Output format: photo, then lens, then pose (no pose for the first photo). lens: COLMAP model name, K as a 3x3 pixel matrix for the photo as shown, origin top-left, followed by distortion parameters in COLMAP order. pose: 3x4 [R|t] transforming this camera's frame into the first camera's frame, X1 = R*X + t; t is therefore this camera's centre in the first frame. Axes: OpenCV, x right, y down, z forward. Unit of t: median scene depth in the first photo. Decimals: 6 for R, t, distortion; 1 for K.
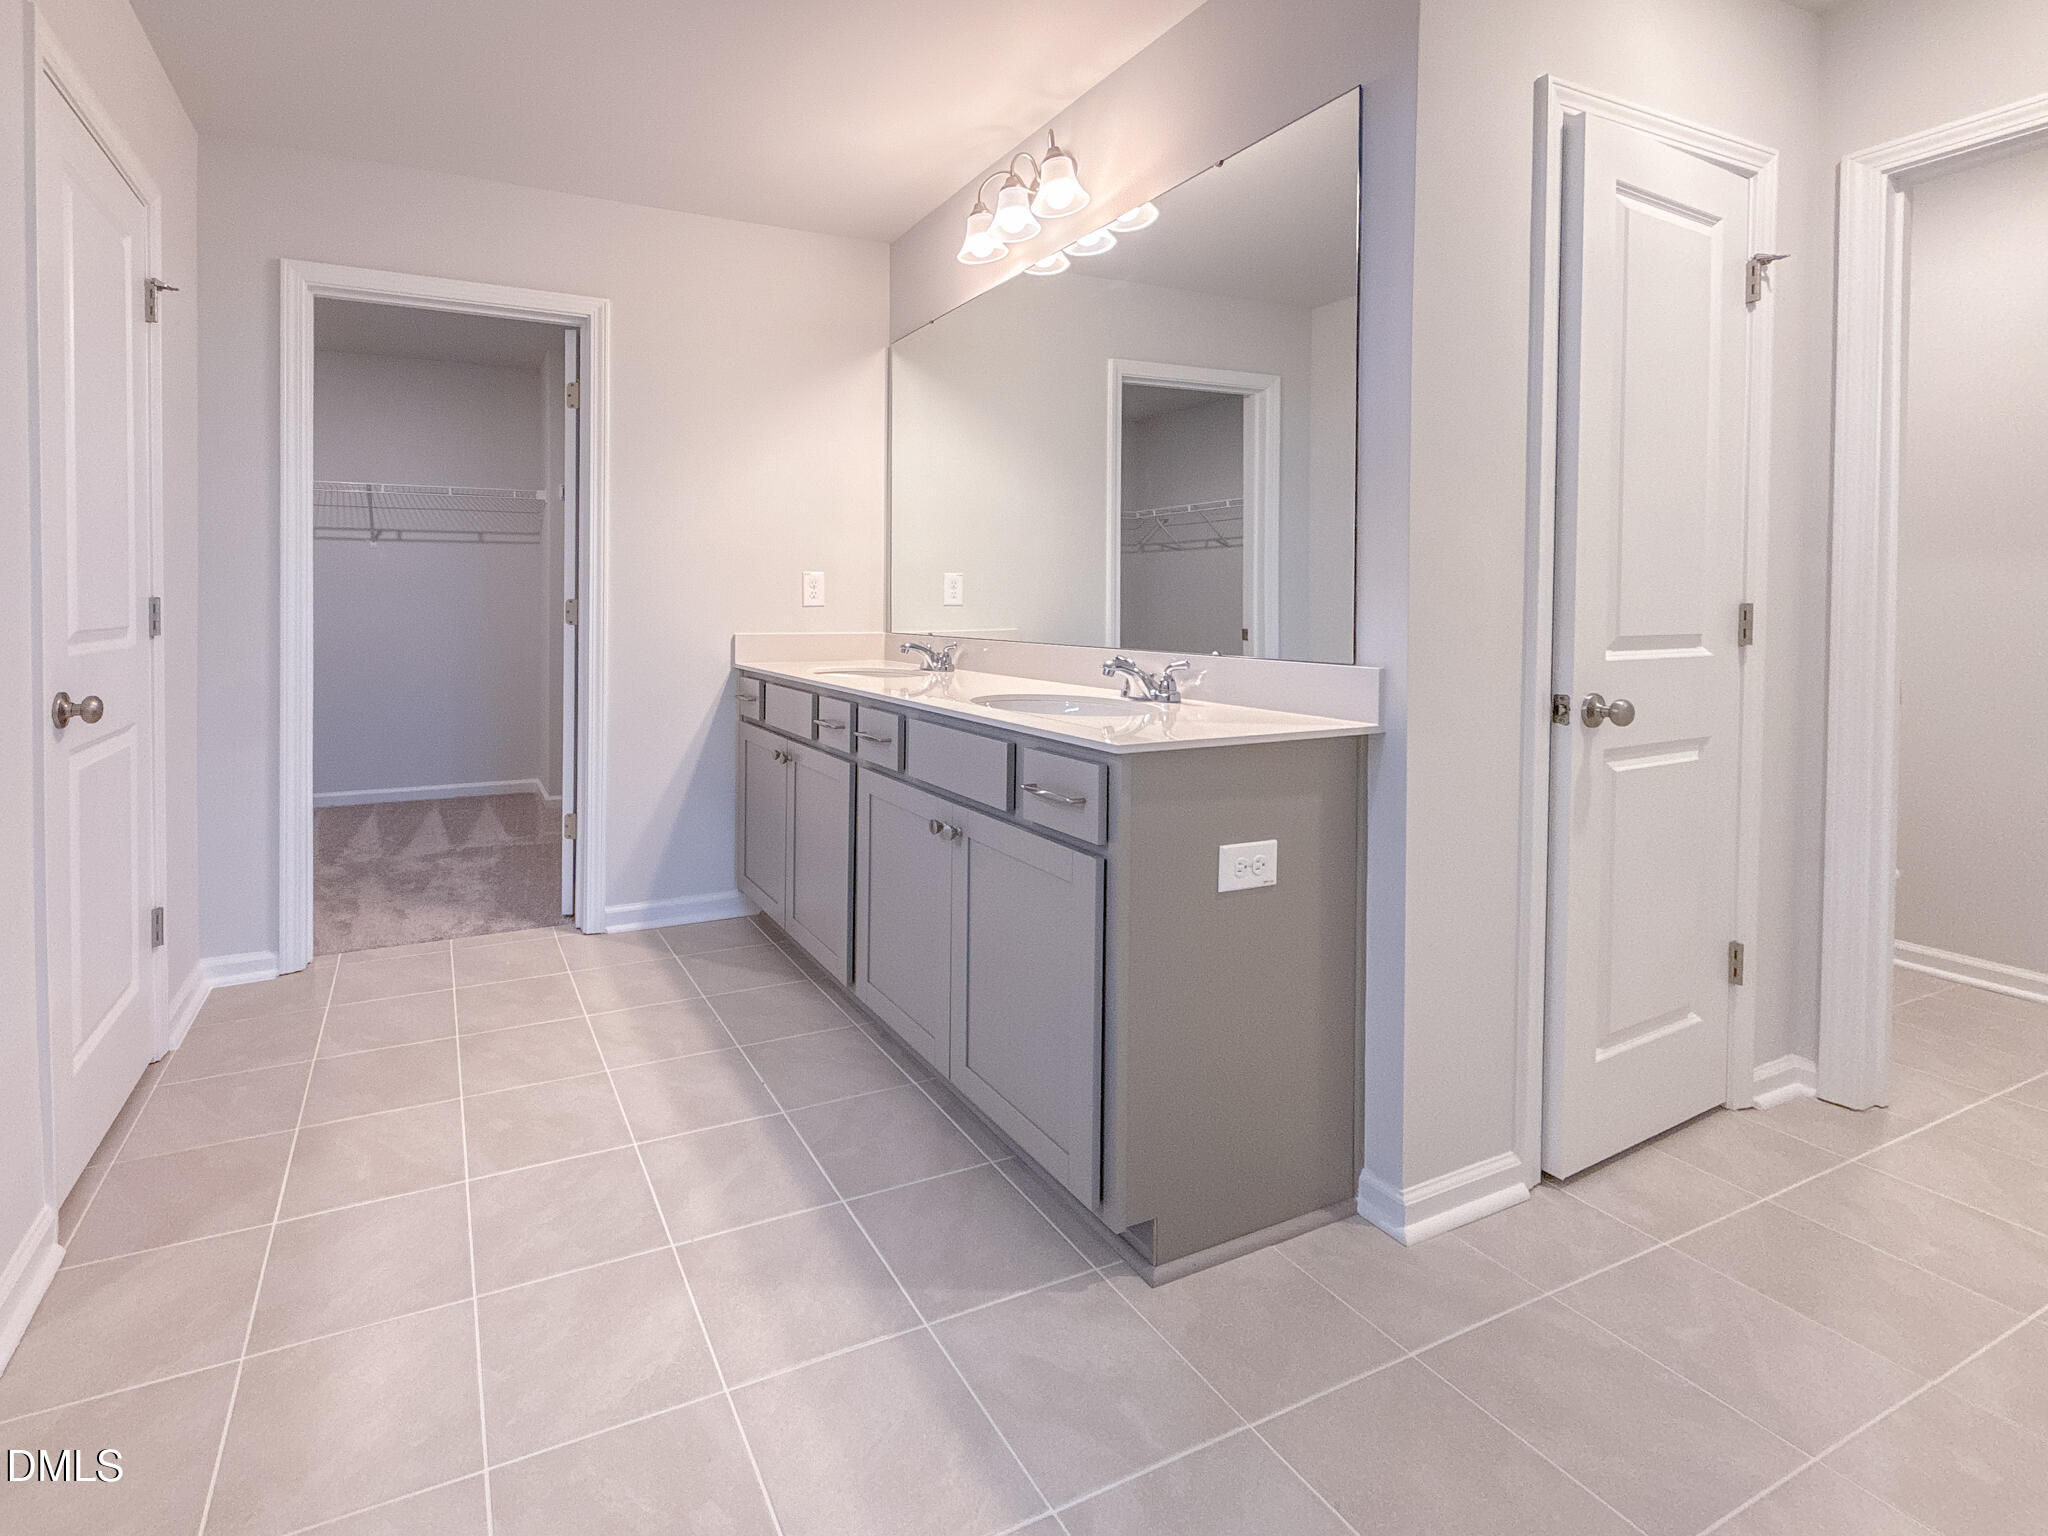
lens RADIAL K [[829.8, 0, 998.0], [0, 829.8, 599.6], [0, 0, 1]] dist [0.001702, 0.000054]
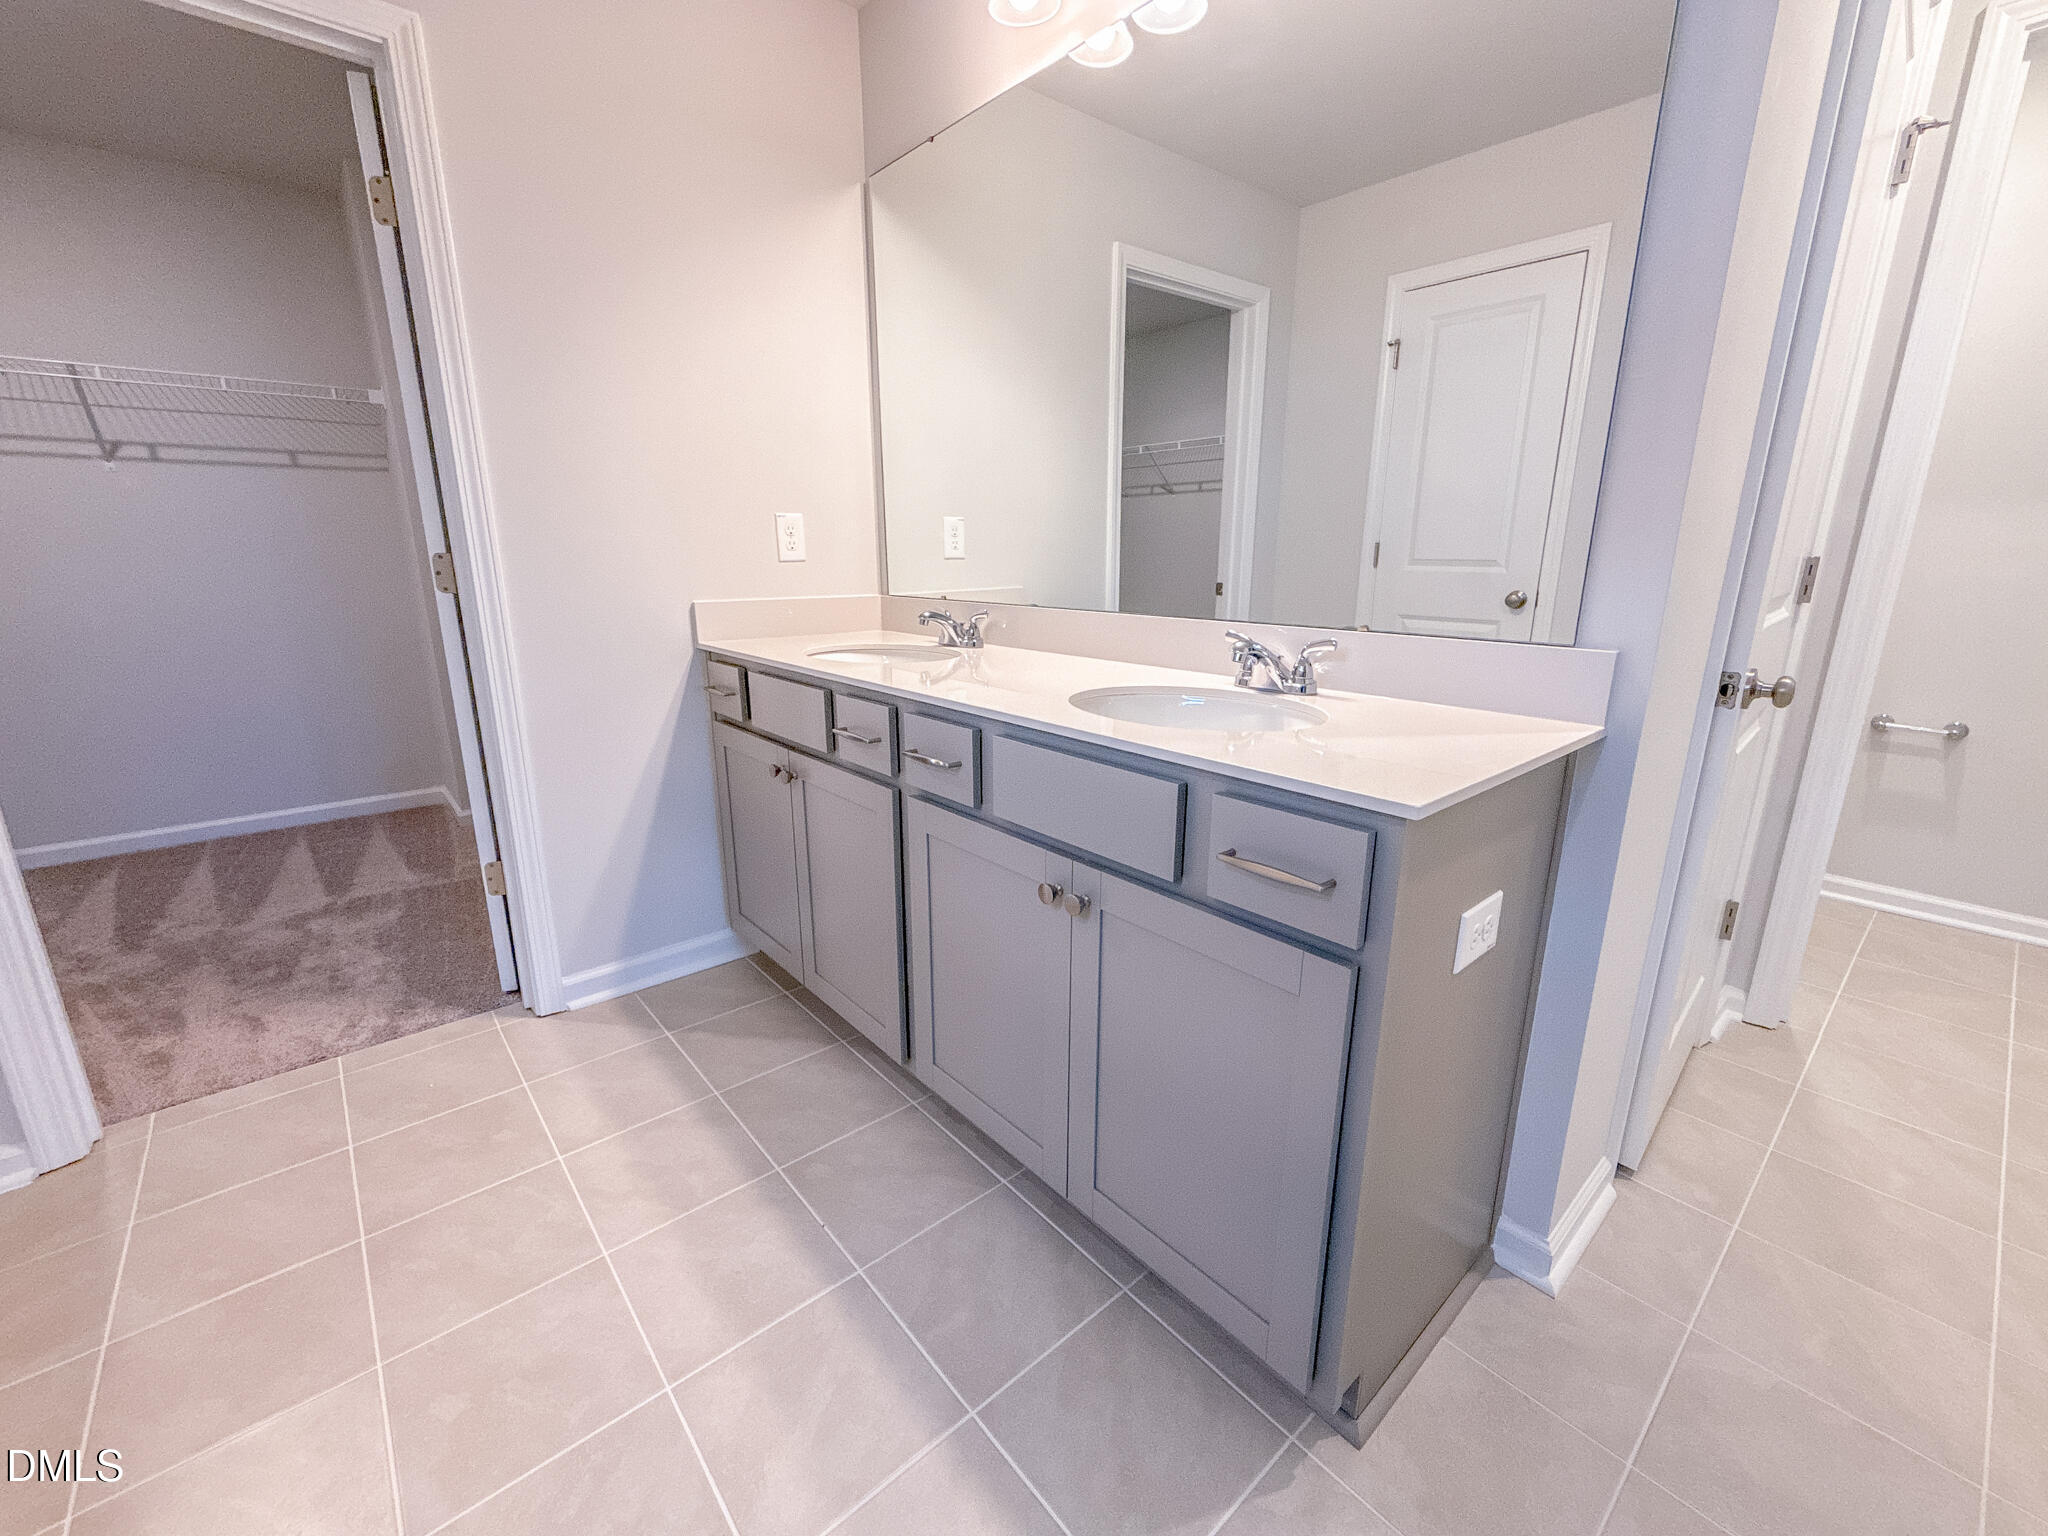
lens RADIAL K [[824.7, 0, 1024.0], [0, 824.7, 768.0], [0, 0, 1]] dist [-0.000620, -0.000163]
pose [[0.994207, -0.026072, 0.104268, -0.127476], [-0.001619, 0.966389, 0.257080, -0.004530], [-0.107466, -0.255759, 0.960749, 0.280870]]
